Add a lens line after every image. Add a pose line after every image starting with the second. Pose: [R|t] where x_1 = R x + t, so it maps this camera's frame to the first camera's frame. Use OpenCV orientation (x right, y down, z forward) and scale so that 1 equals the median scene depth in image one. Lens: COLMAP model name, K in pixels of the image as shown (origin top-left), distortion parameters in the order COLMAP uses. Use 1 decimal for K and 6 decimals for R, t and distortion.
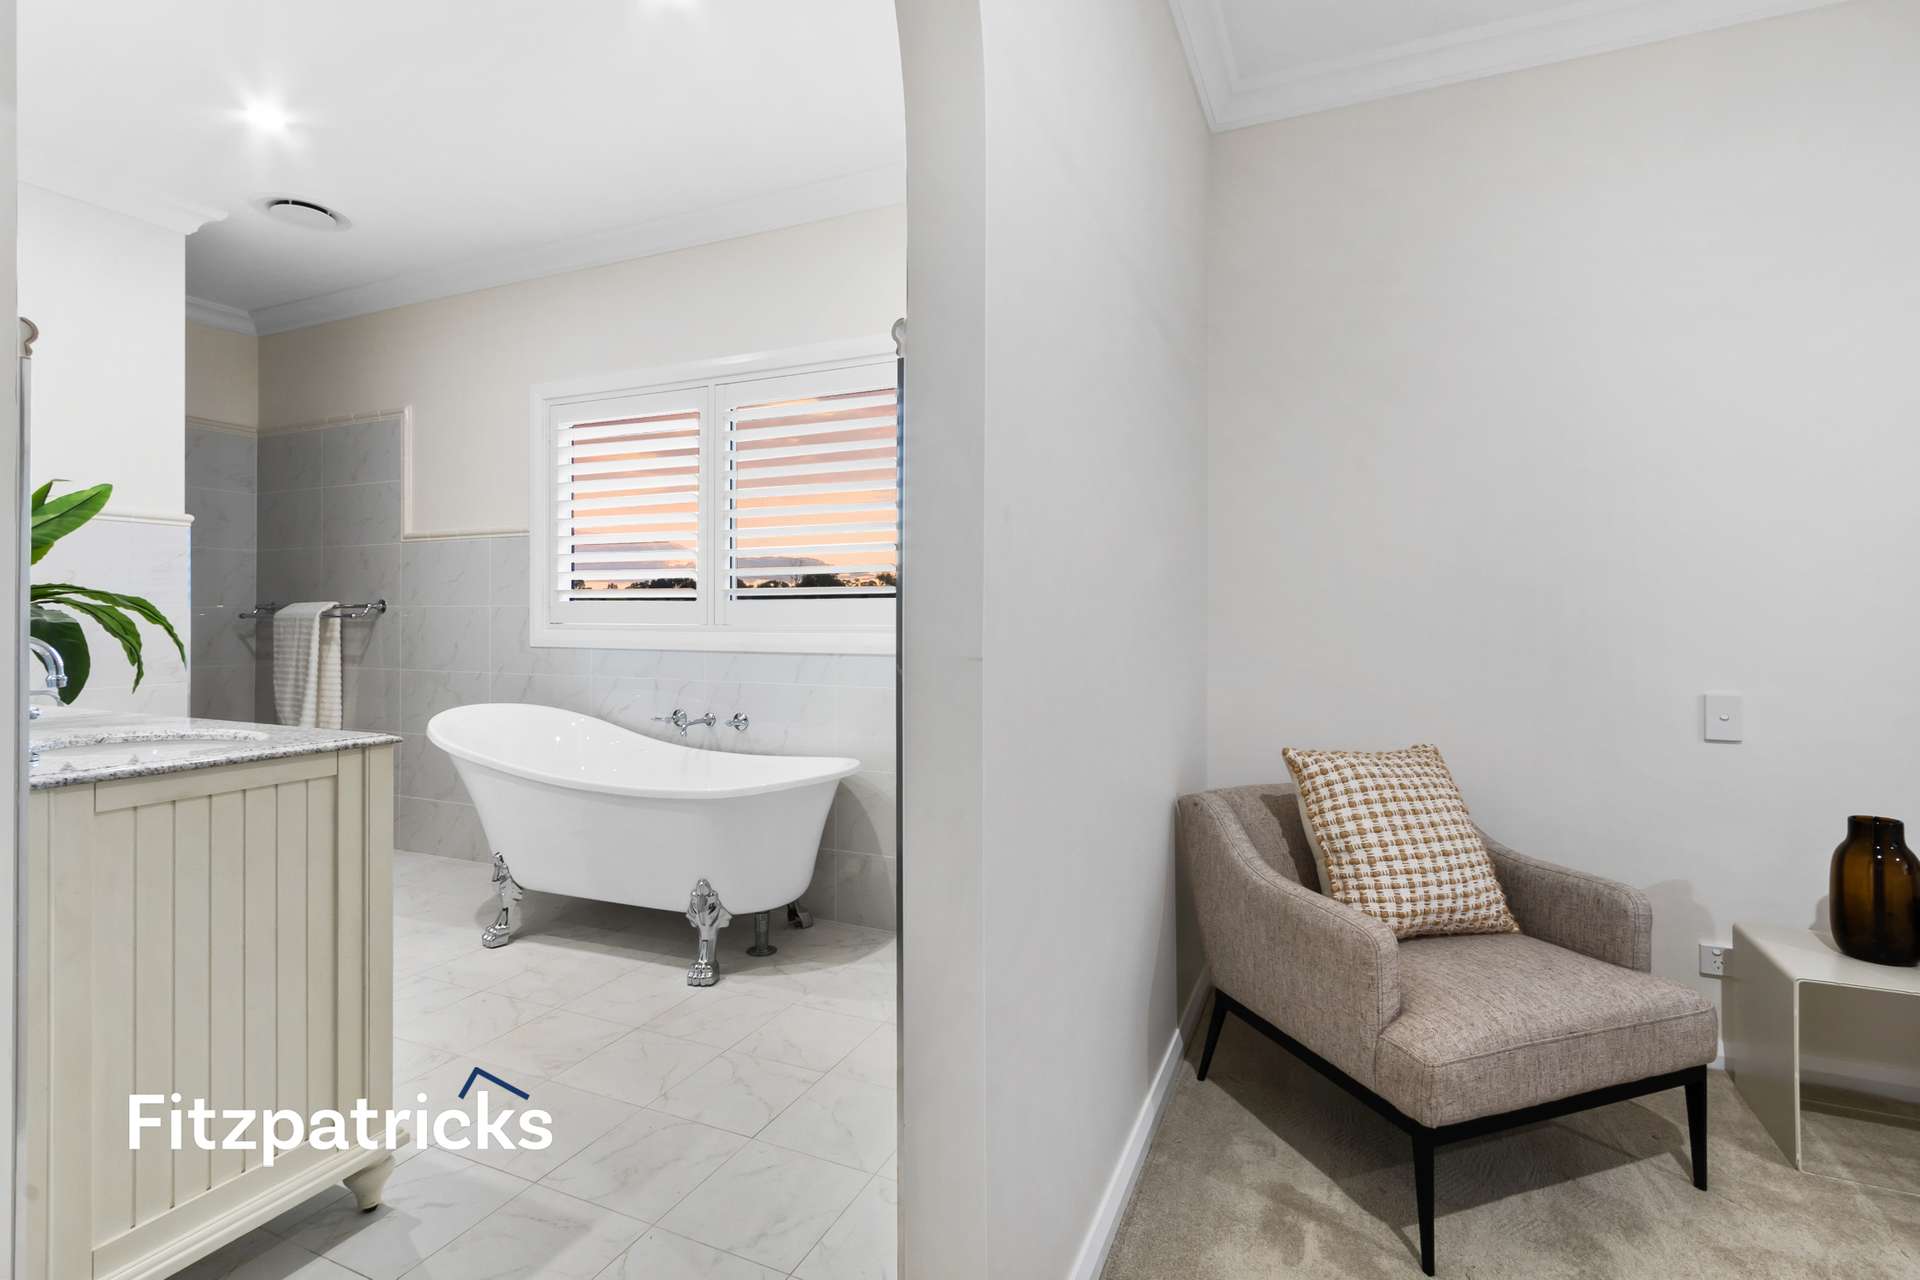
lens RADIAL K [[905.6, 0, 969.8], [0, 905.6, 609.4], [0, 0, 1]] dist [0.001618, 0.000129]
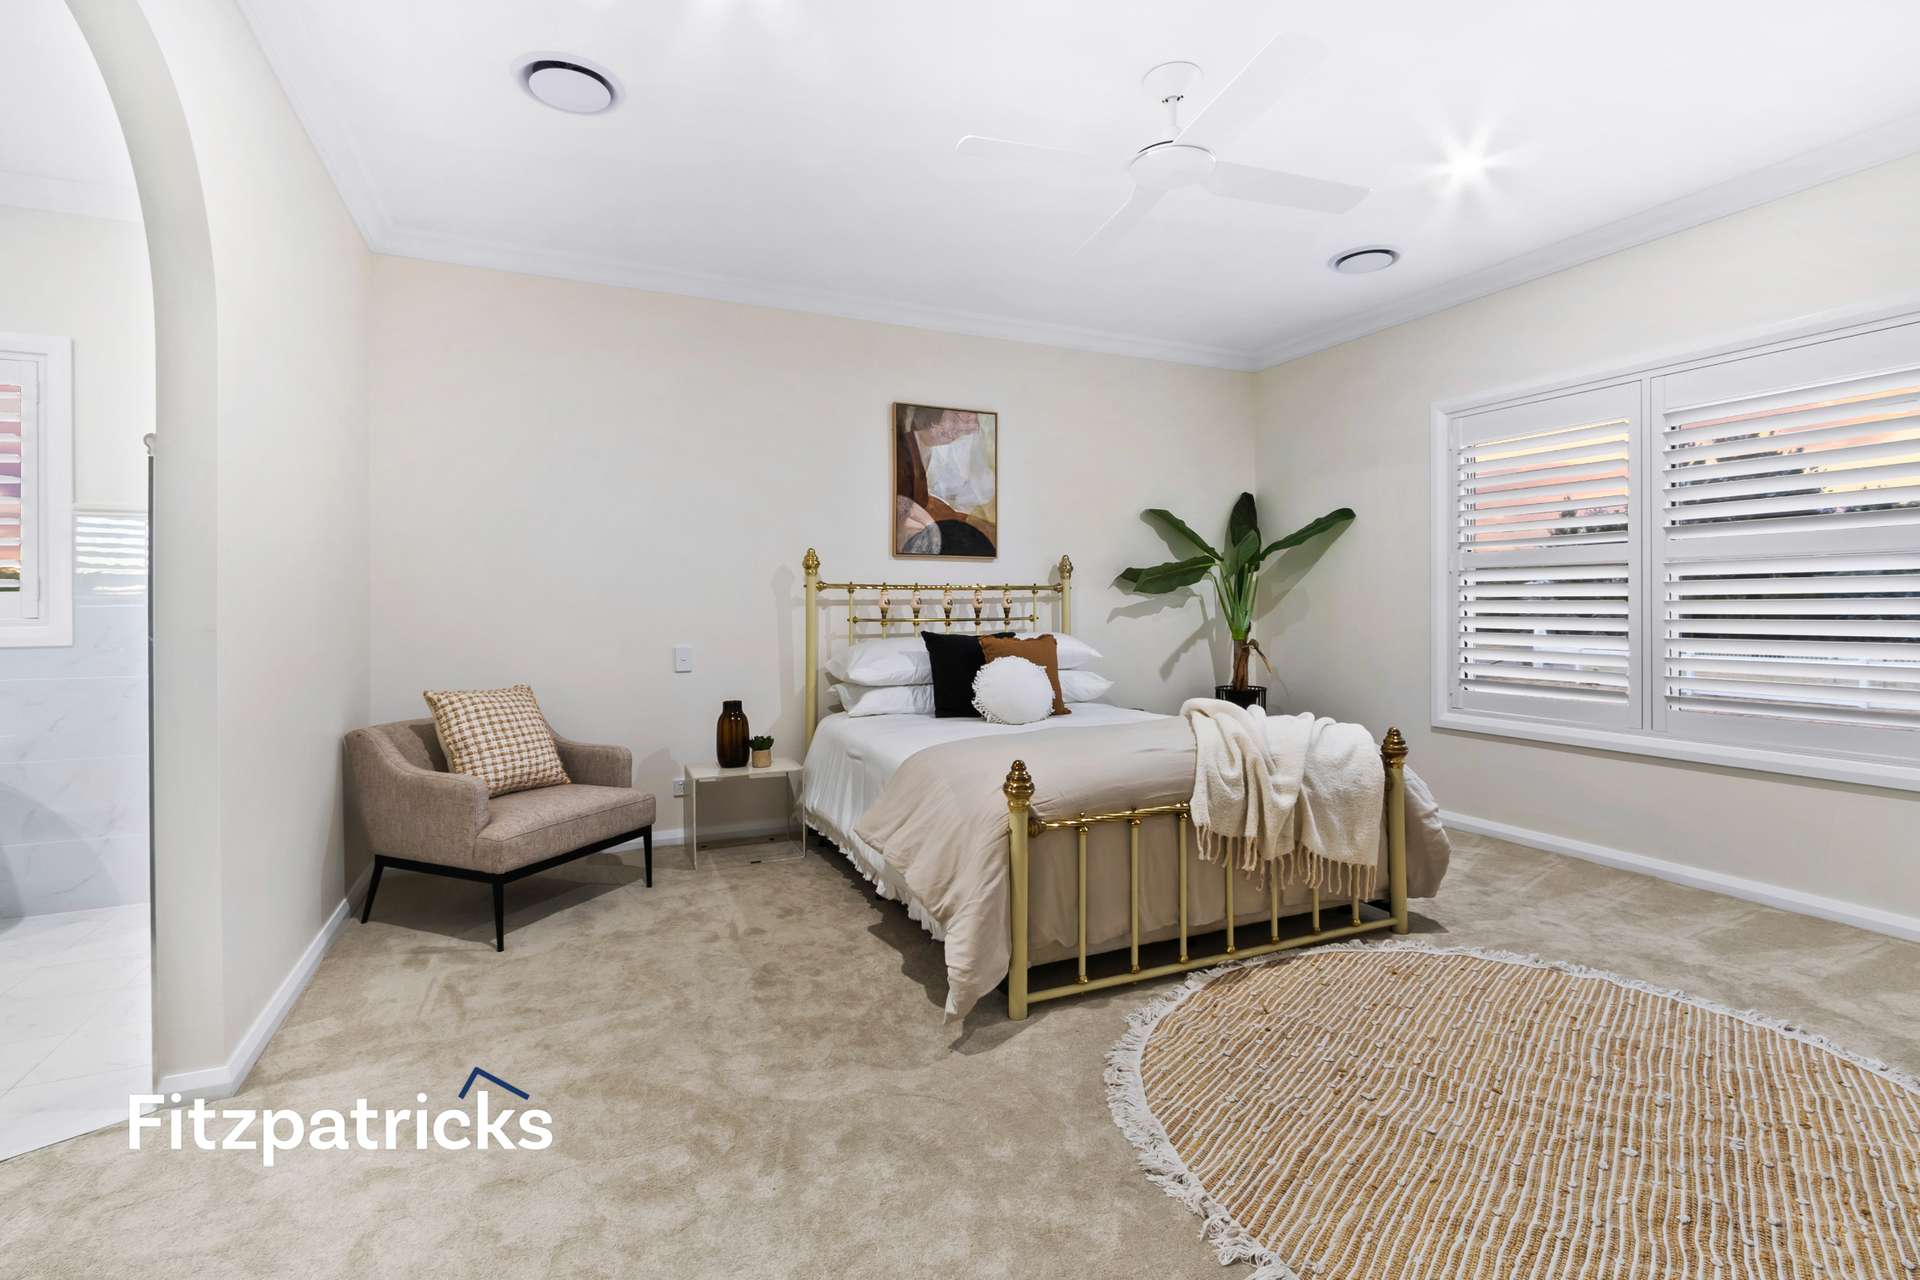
lens RADIAL K [[905.6, 0, 969.8], [0, 905.6, 609.4], [0, 0, 1]] dist [0.001618, 0.000129]
pose [[0.676373, -0.004287, 0.736547, -0.181902], [-0.002227, 0.999967, 0.007865, -0.002617], [-0.736556, -0.006960, 0.676340, -0.809509]]
